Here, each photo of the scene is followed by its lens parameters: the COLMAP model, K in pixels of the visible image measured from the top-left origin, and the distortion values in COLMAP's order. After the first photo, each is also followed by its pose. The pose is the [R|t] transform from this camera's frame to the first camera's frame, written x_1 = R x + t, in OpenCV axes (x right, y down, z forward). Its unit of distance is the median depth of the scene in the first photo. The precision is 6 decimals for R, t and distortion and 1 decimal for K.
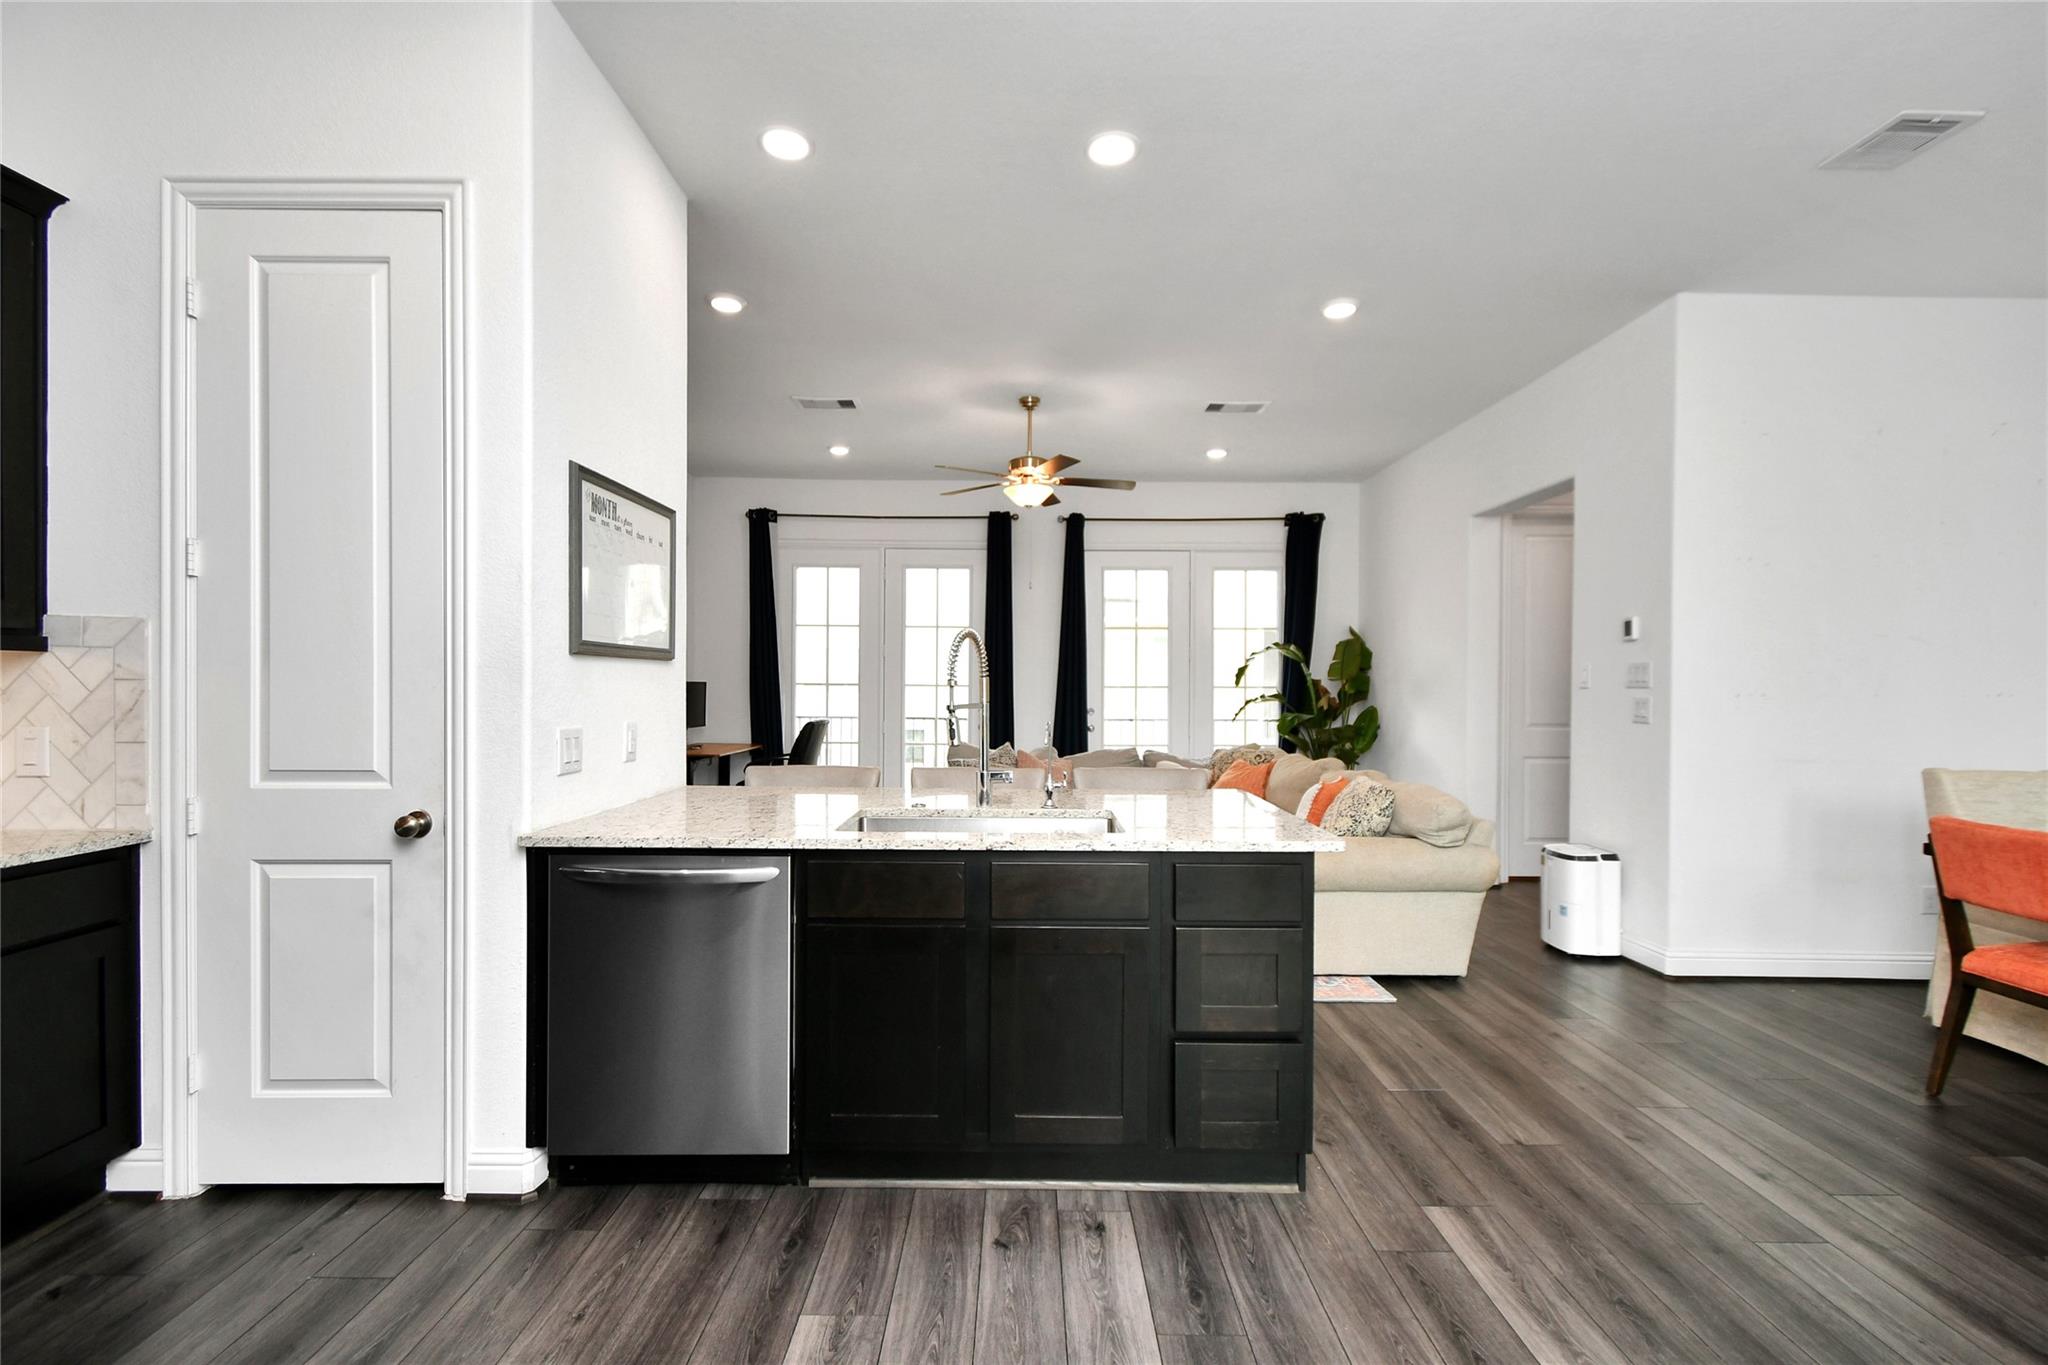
lens RADIAL K [[897.1, 0, 1022.0], [0, 897.1, 687.1], [0, 0, 1]] dist [-0.000306, 0.000080]
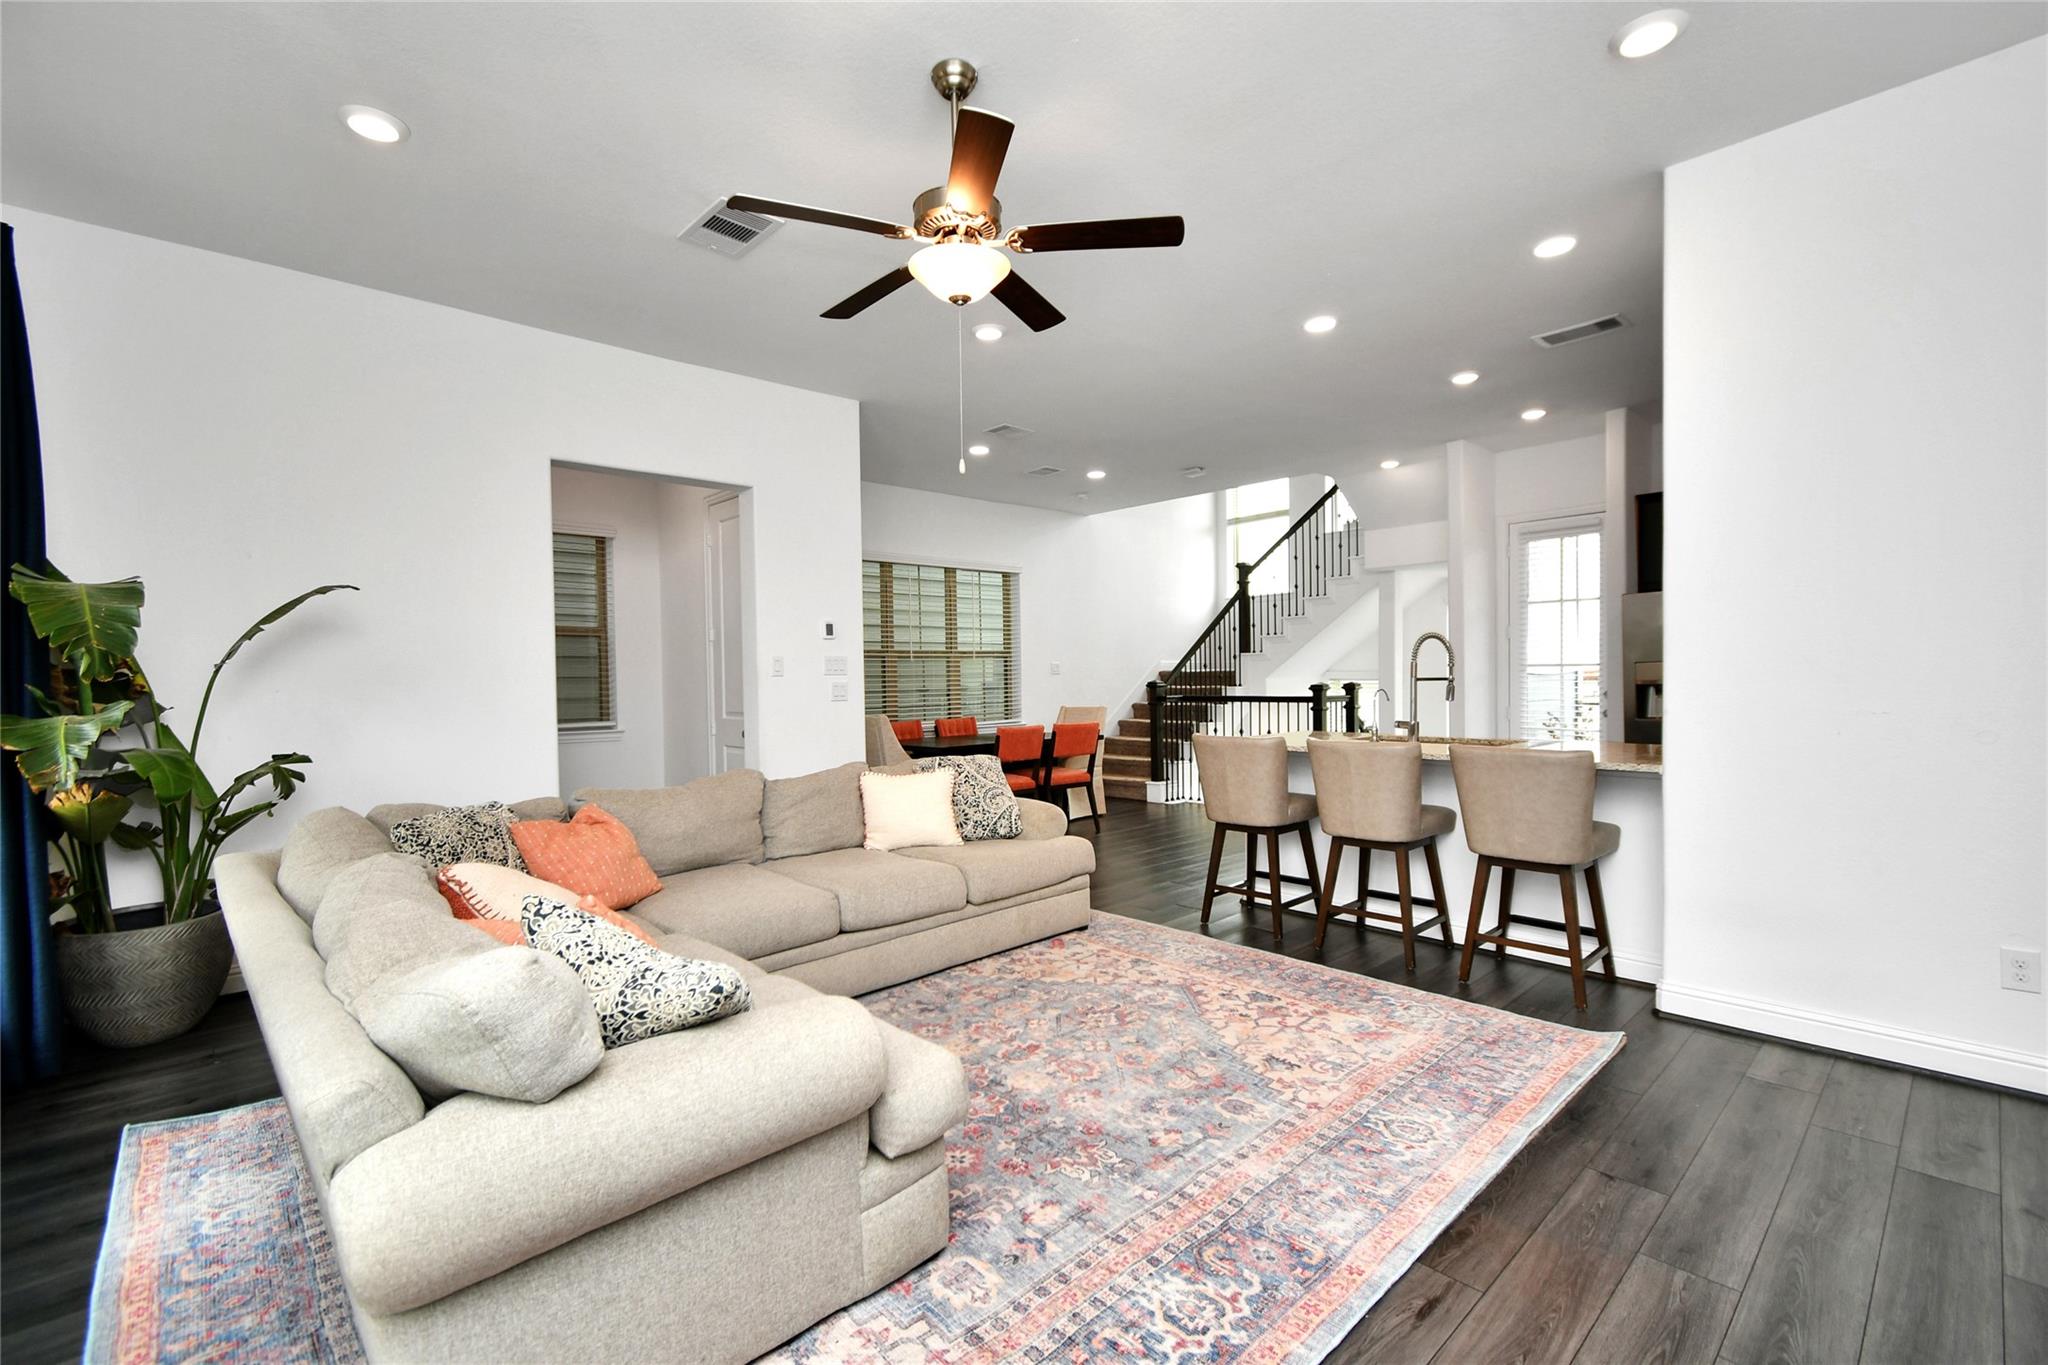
lens RADIAL K [[897.1, 0, 1022.0], [0, 897.1, 687.1], [0, 0, 1]] dist [-0.000306, 0.000080]
pose [[-0.677201, -0.002184, 0.735795, -0.261157], [0.021712, 0.999501, 0.022950, -0.002879], [-0.735478, 0.031517, -0.676815, 0.951803]]
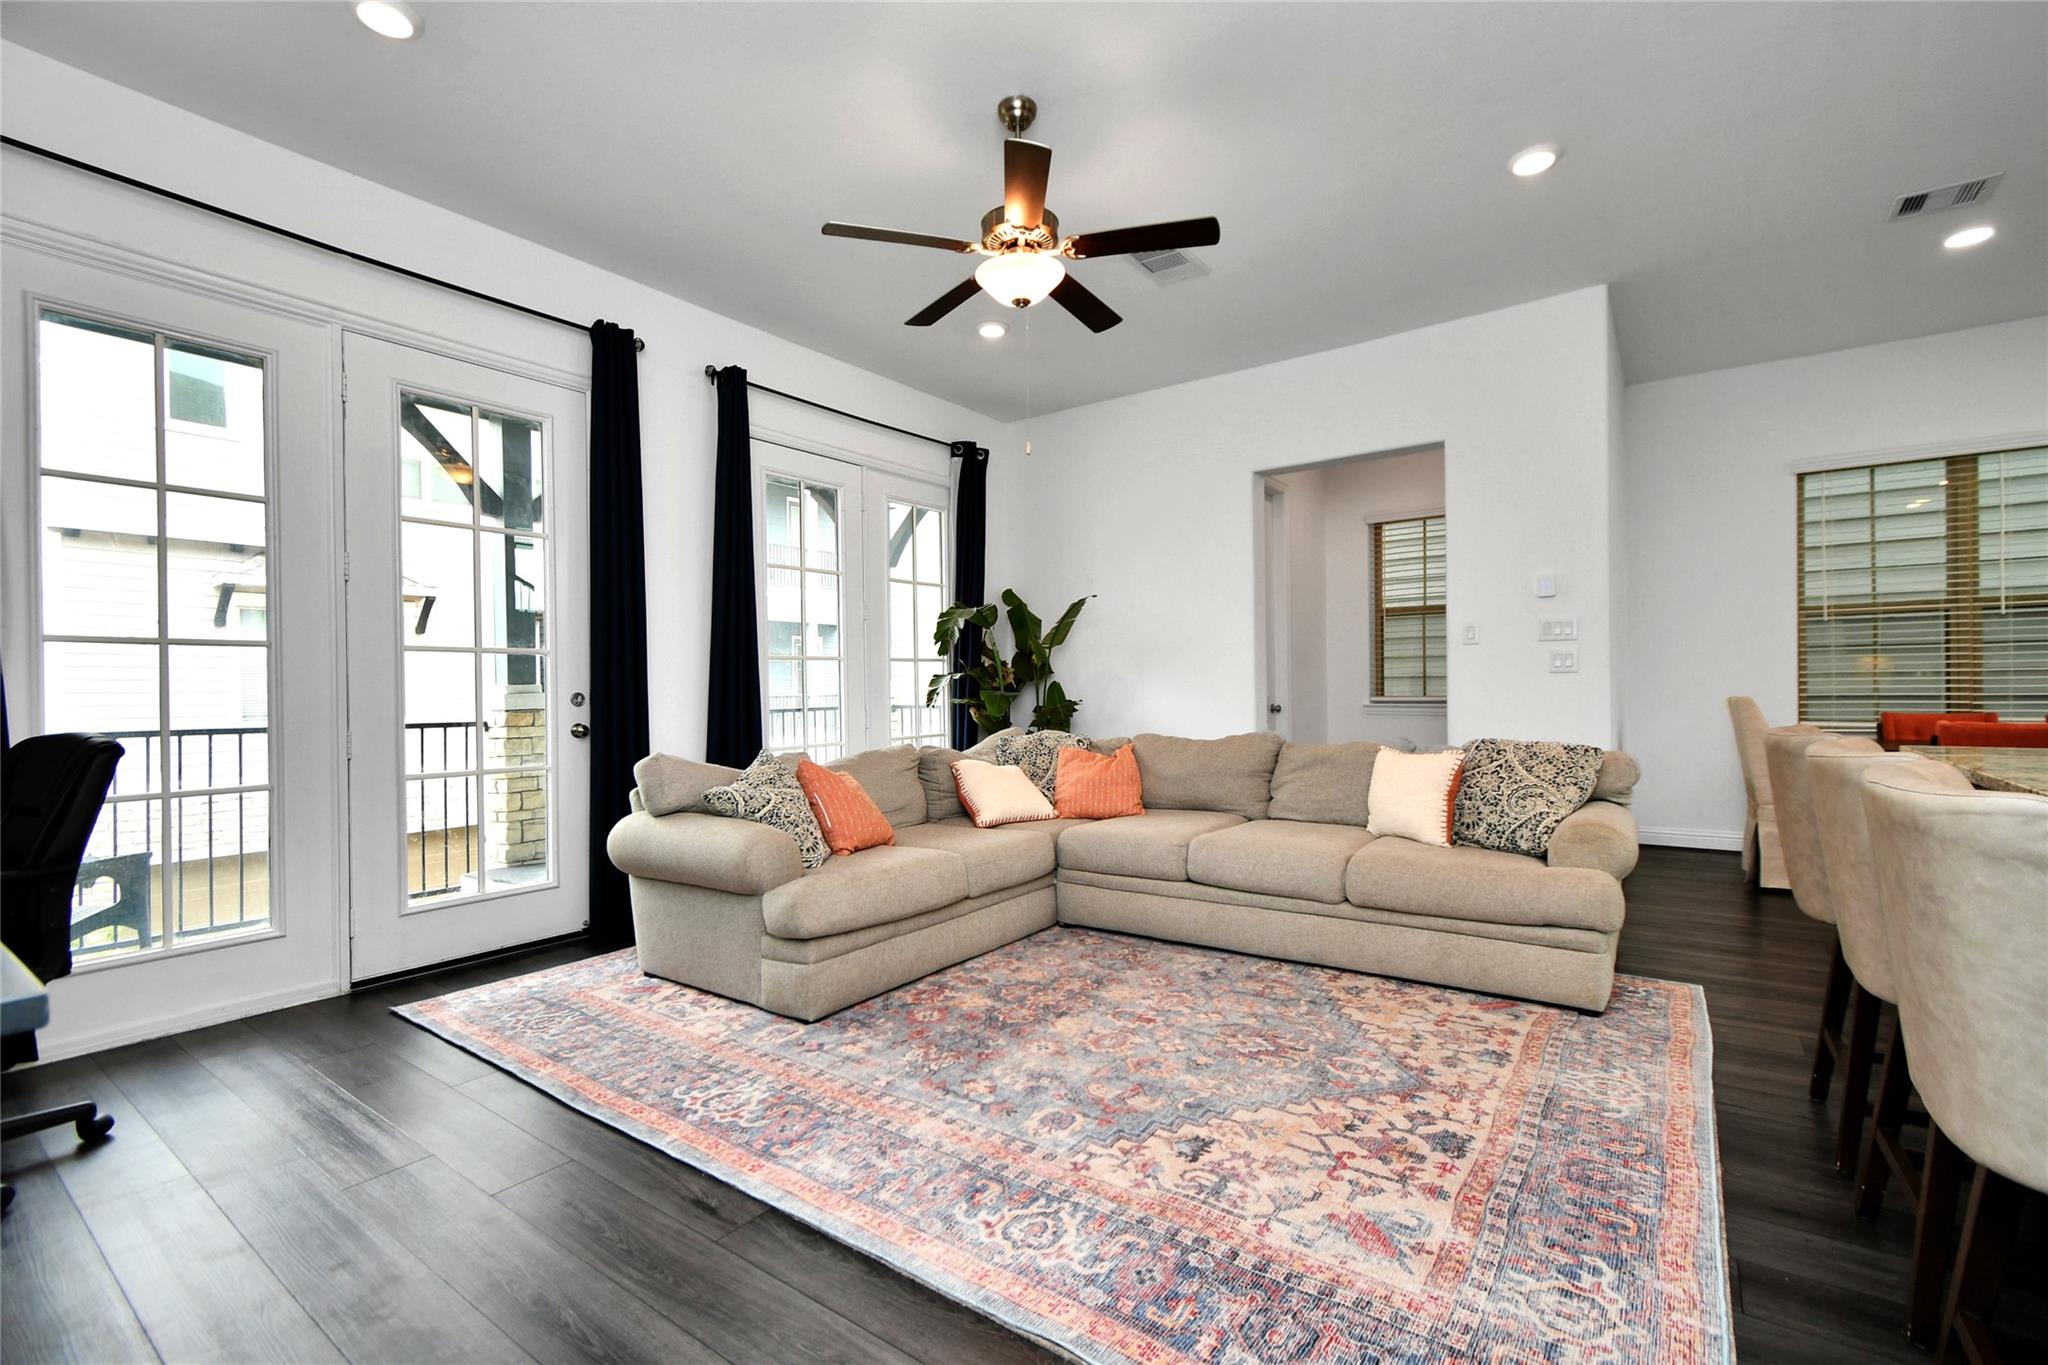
lens RADIAL K [[897.1, 0, 1022.0], [0, 897.1, 687.1], [0, 0, 1]] dist [-0.000306, 0.000080]
pose [[0.596109, -0.010848, 0.802830, -0.307807], [0.024779, 0.999681, -0.004891, 0.025499], [-0.802521, 0.022809, 0.596188, 0.494707]]
